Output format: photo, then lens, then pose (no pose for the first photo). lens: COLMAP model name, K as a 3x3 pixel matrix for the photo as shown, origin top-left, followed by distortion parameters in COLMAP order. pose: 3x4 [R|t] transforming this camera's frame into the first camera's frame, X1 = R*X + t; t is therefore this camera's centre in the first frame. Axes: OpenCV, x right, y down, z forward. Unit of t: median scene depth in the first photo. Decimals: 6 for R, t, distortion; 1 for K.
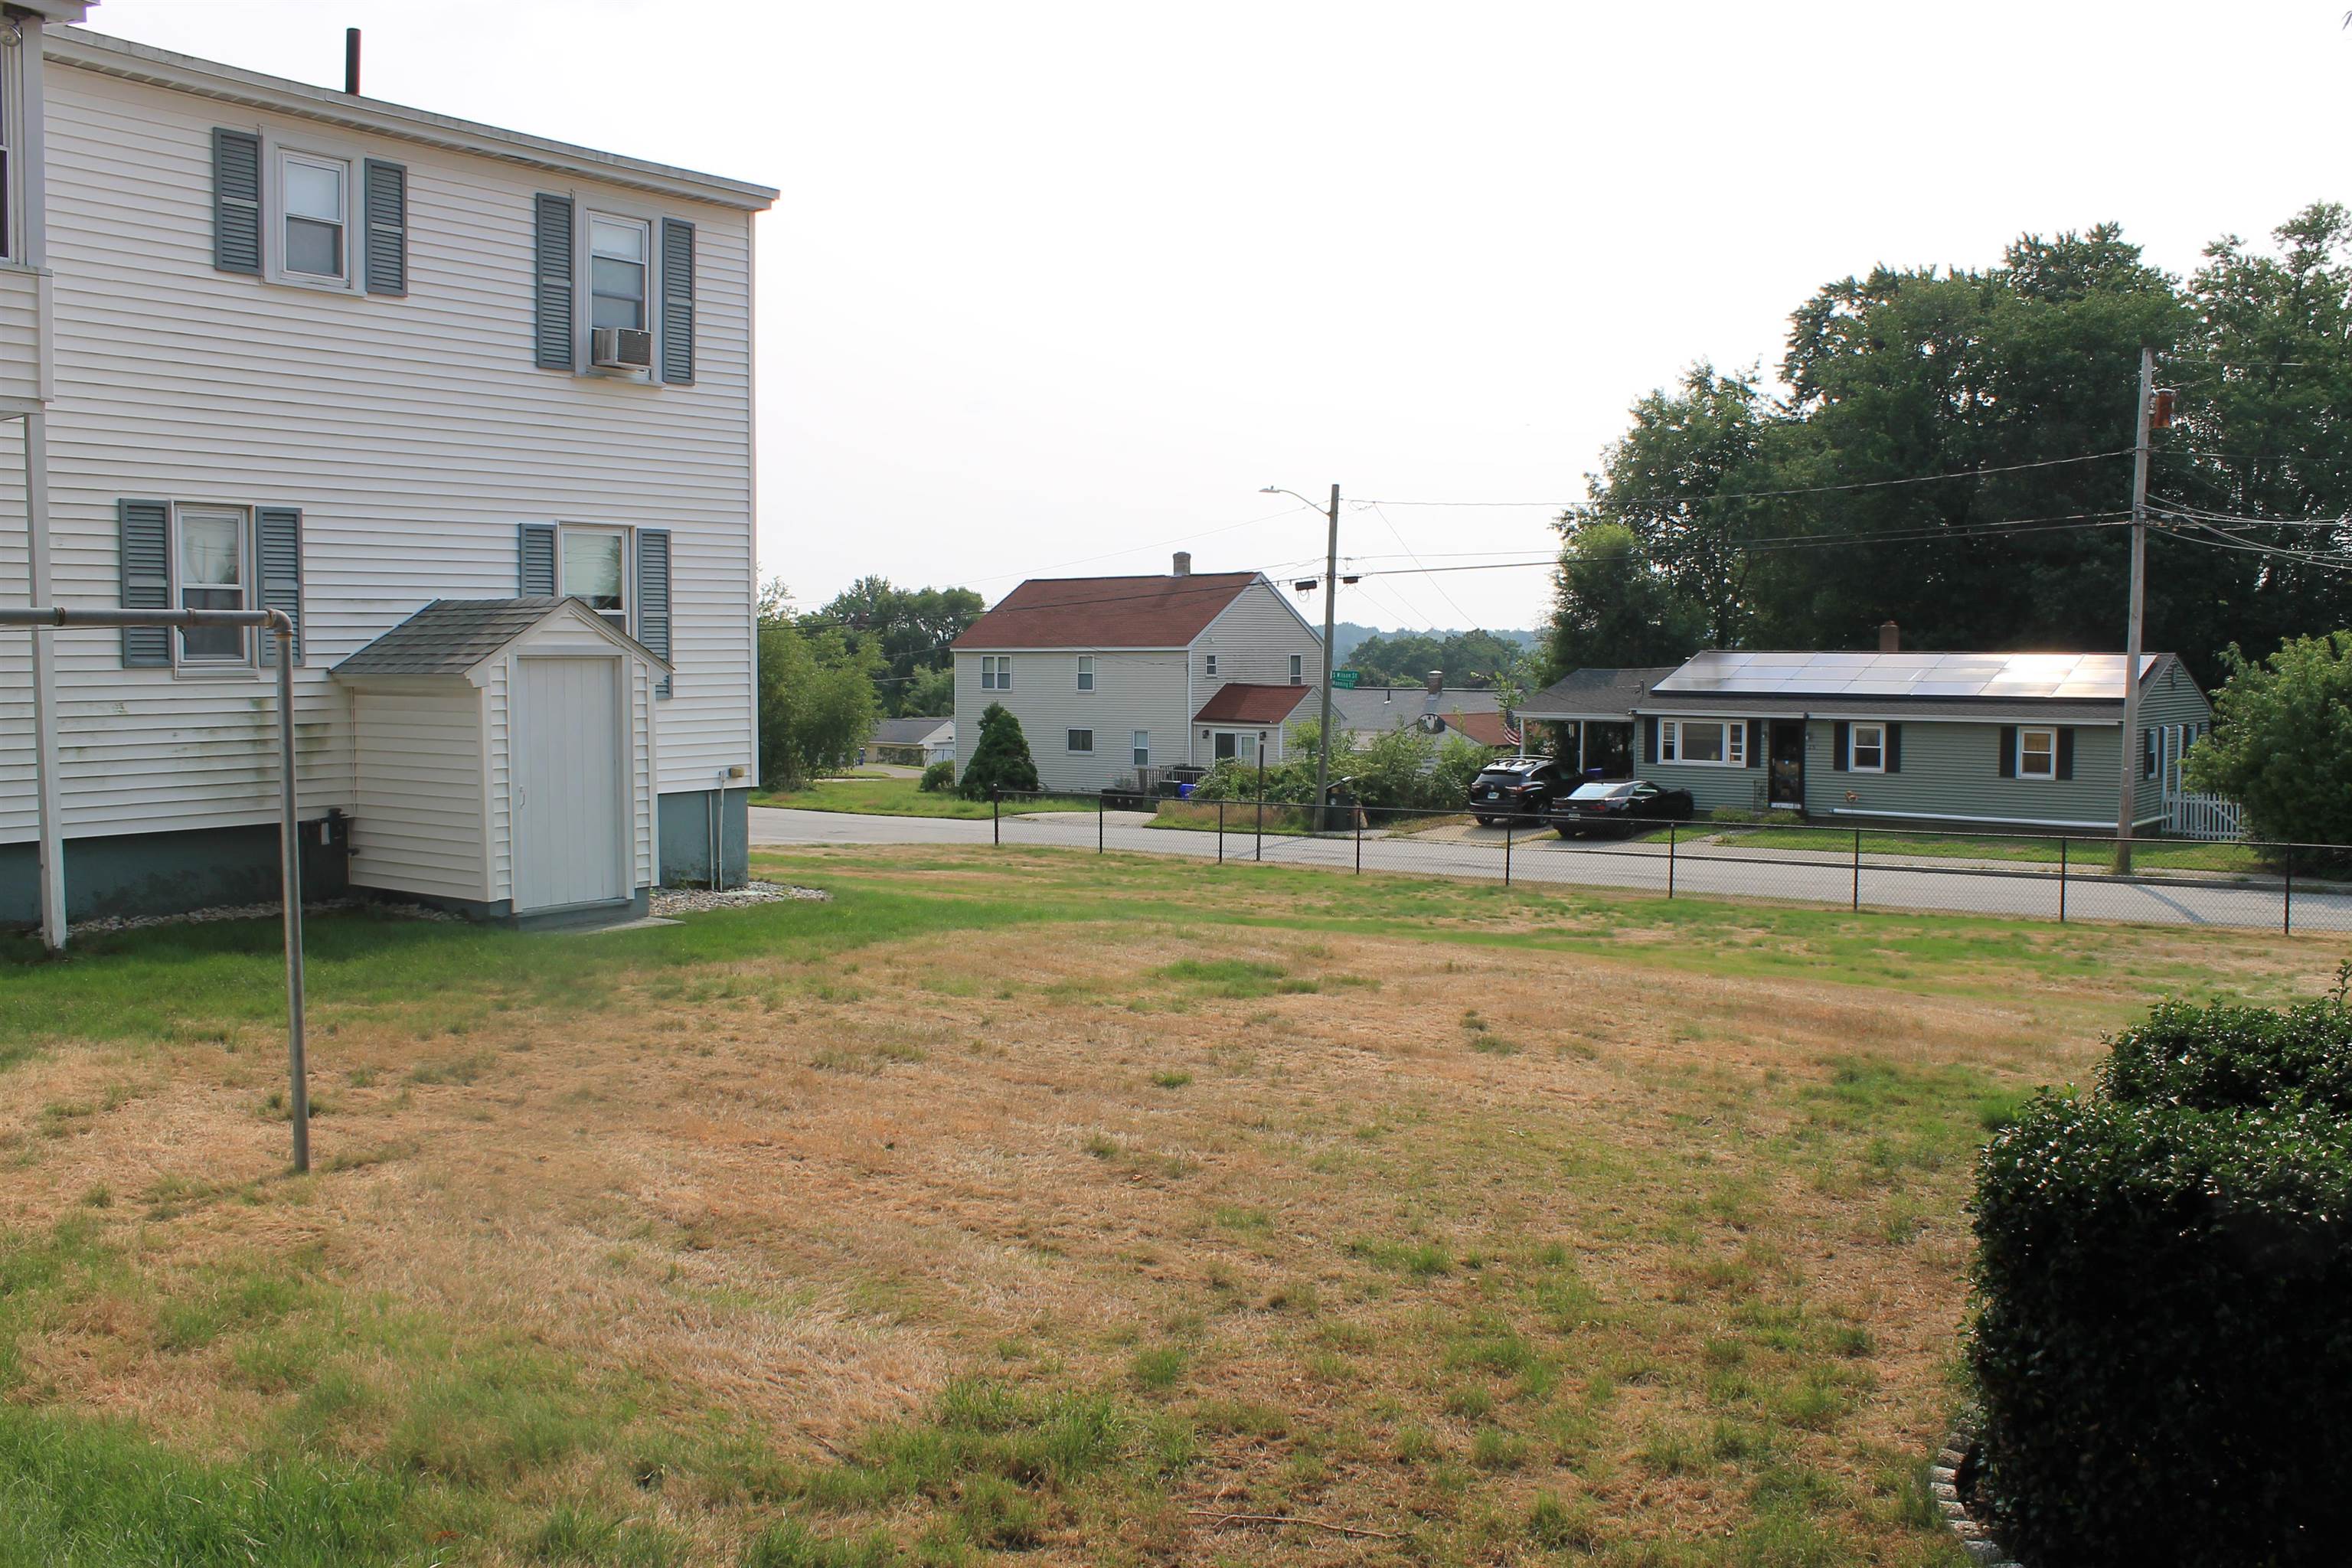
lens RADIAL K [[2000.7, 0, 1176.0], [0, 2000.7, 784.0], [0, 0, 1]] dist [-0.175270, 0.164010]
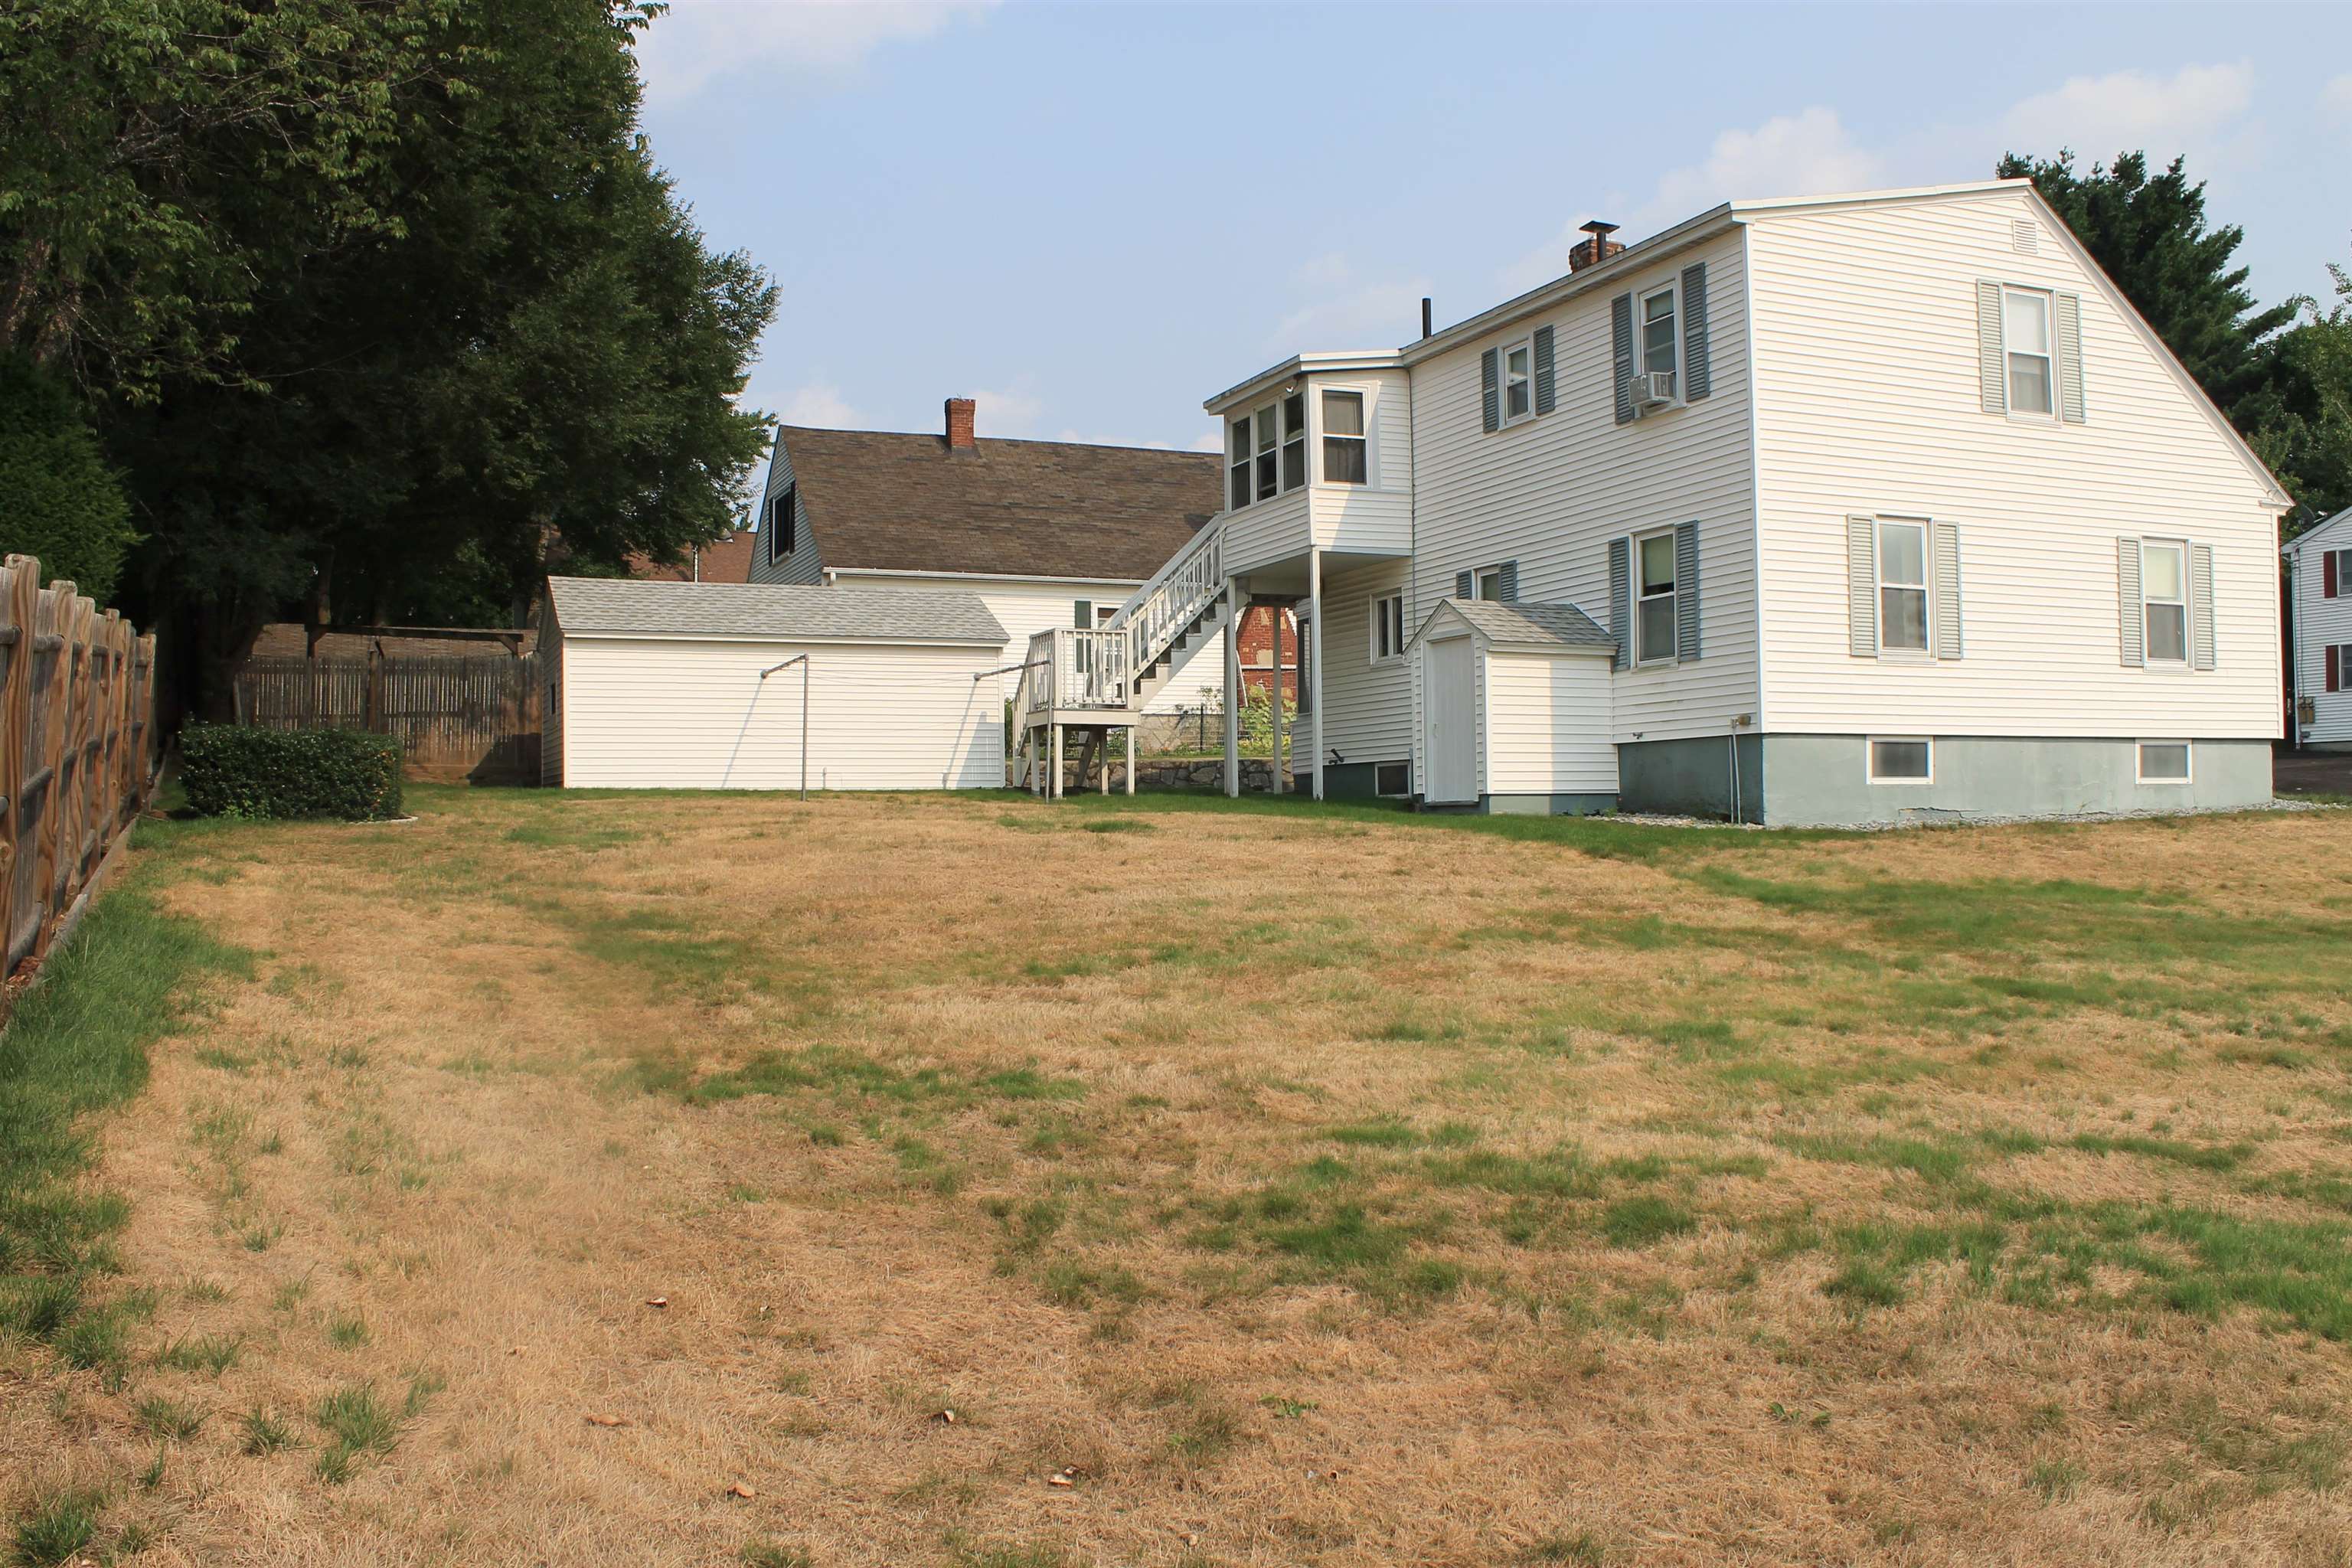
lens RADIAL K [[2000.7, 0, 1176.0], [0, 2000.7, 784.0], [0, 0, 1]] dist [-0.175270, 0.164010]
pose [[-0.513819, -0.013250, -0.857796, 1.085046], [-0.046320, 0.998851, 0.012317, 0.037855], [0.856647, 0.046062, -0.513843, 1.558572]]
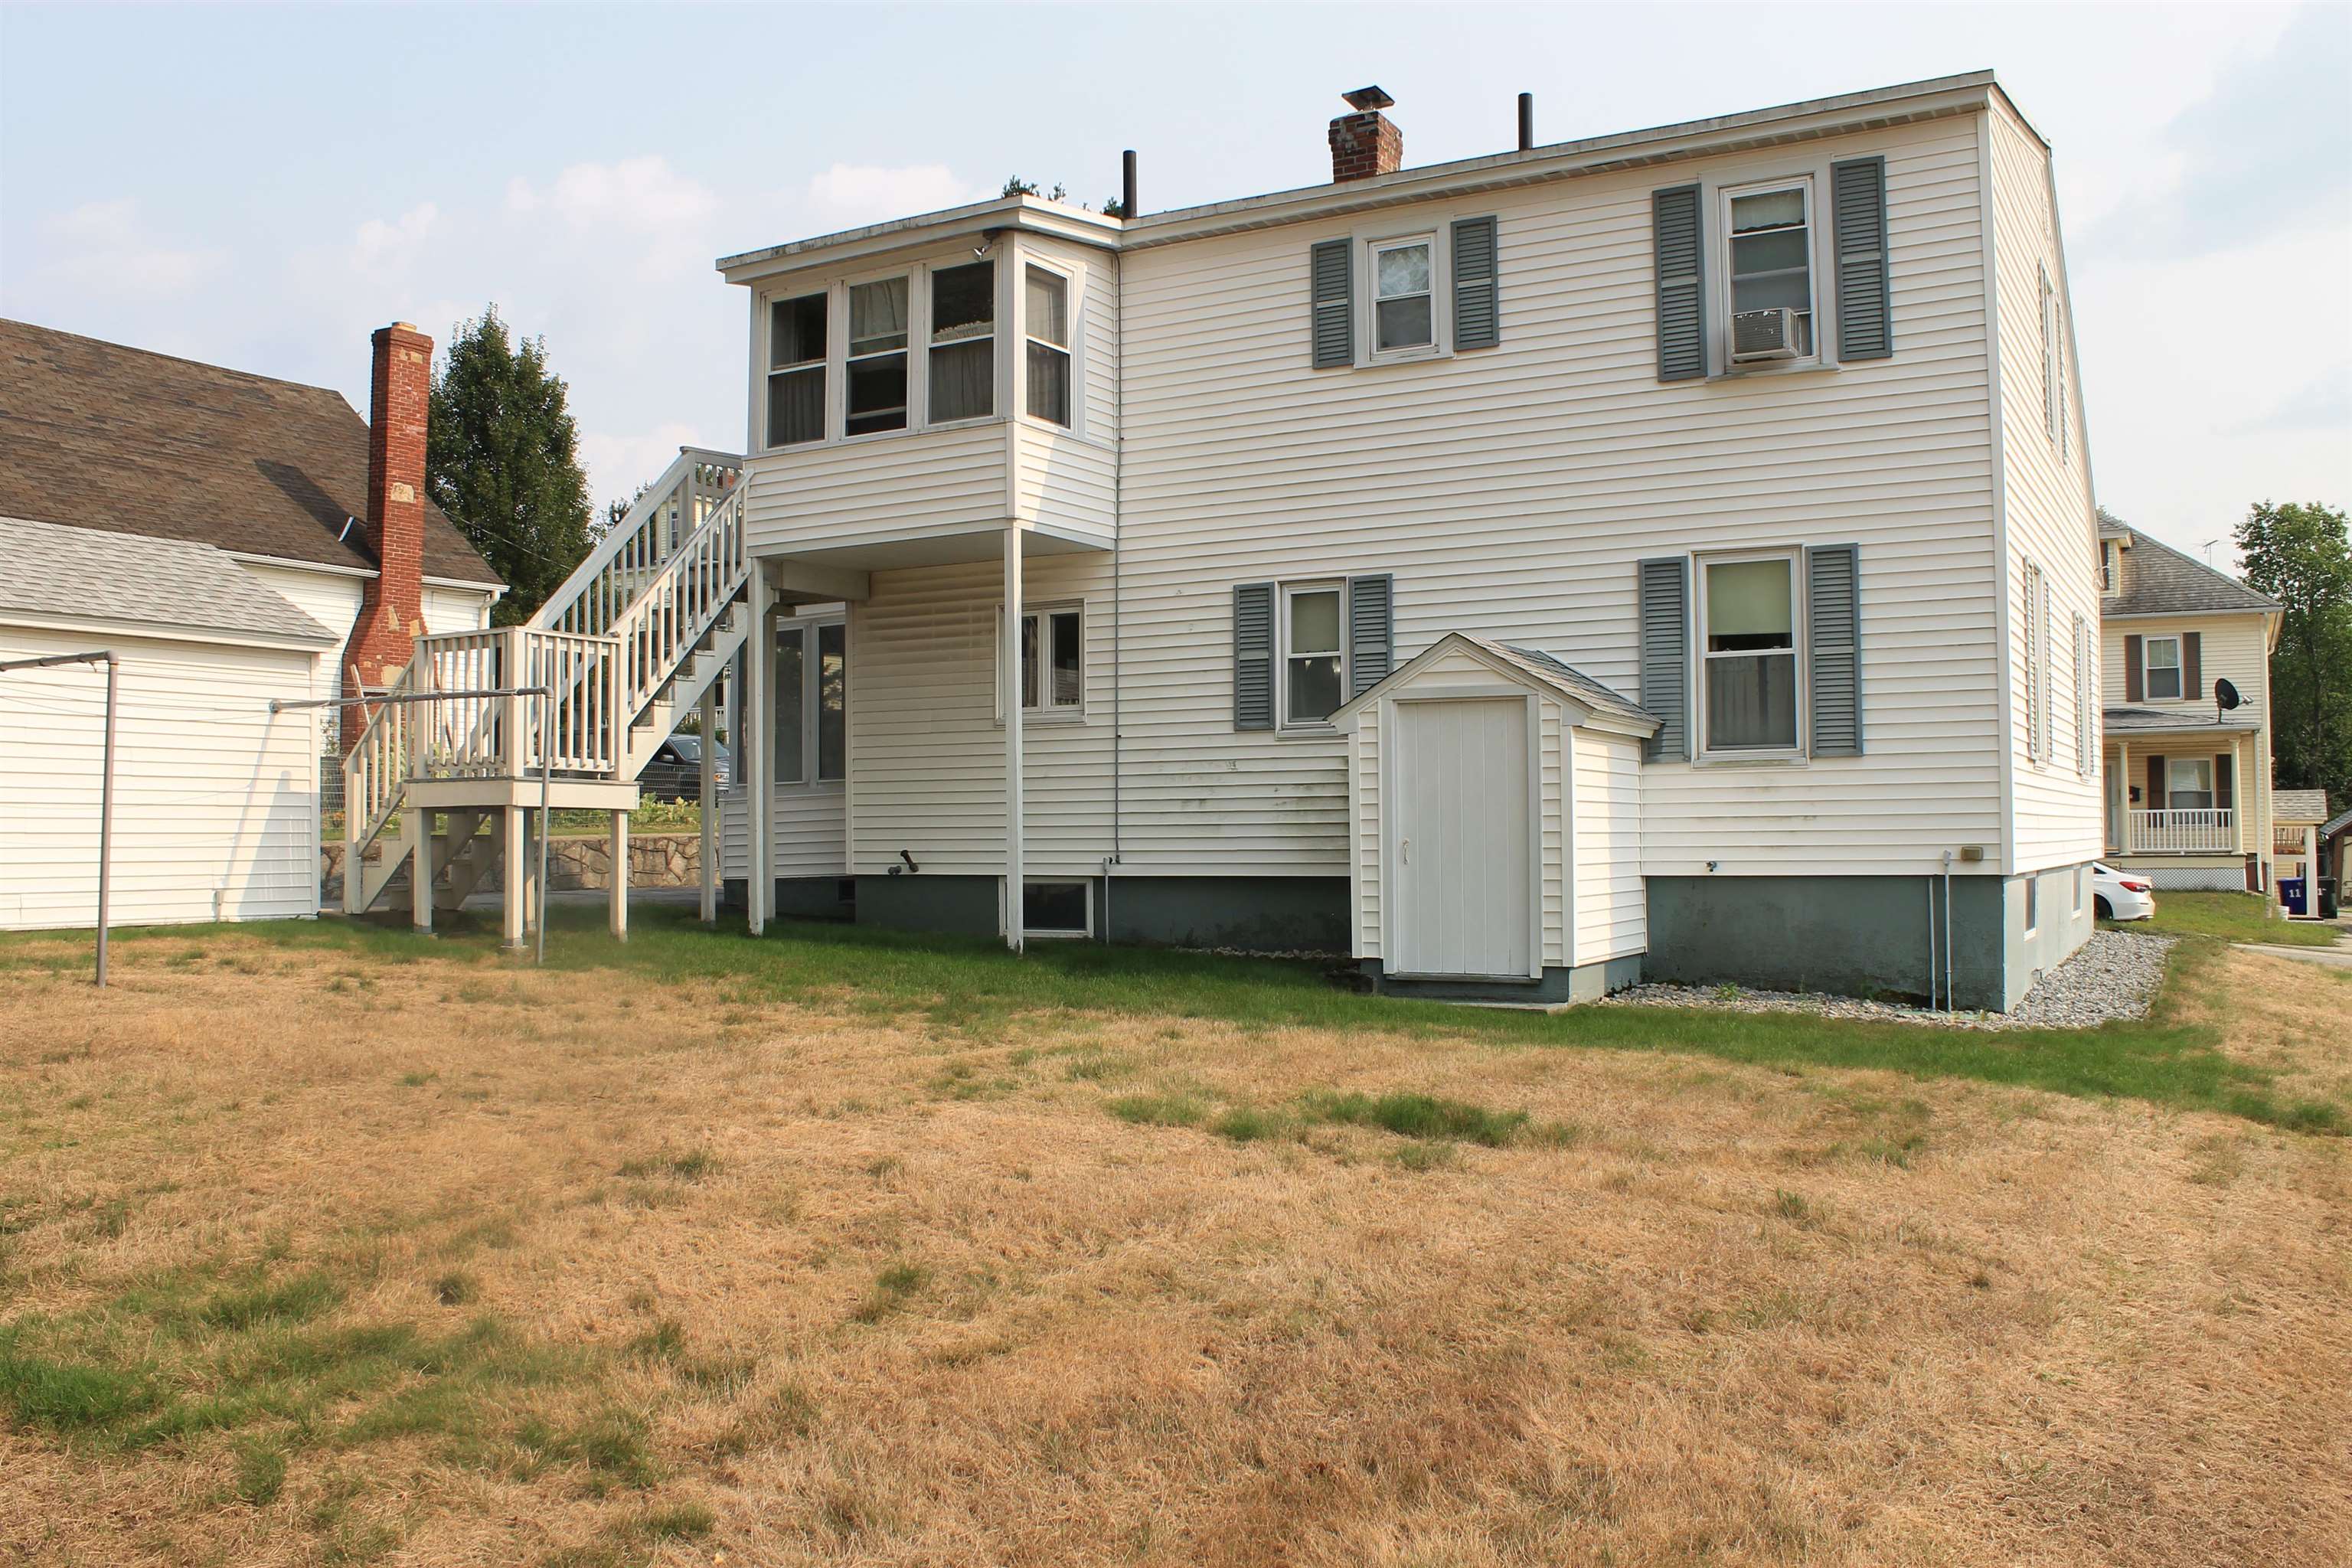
lens RADIAL K [[2000.7, 0, 1176.0], [0, 2000.7, 784.0], [0, 0, 1]] dist [-0.175270, 0.164010]
pose [[0.110930, -0.028448, -0.993421, 0.567285], [-0.059842, 0.997585, -0.035249, 0.013965], [0.992025, 0.063359, 0.108959, 0.744828]]
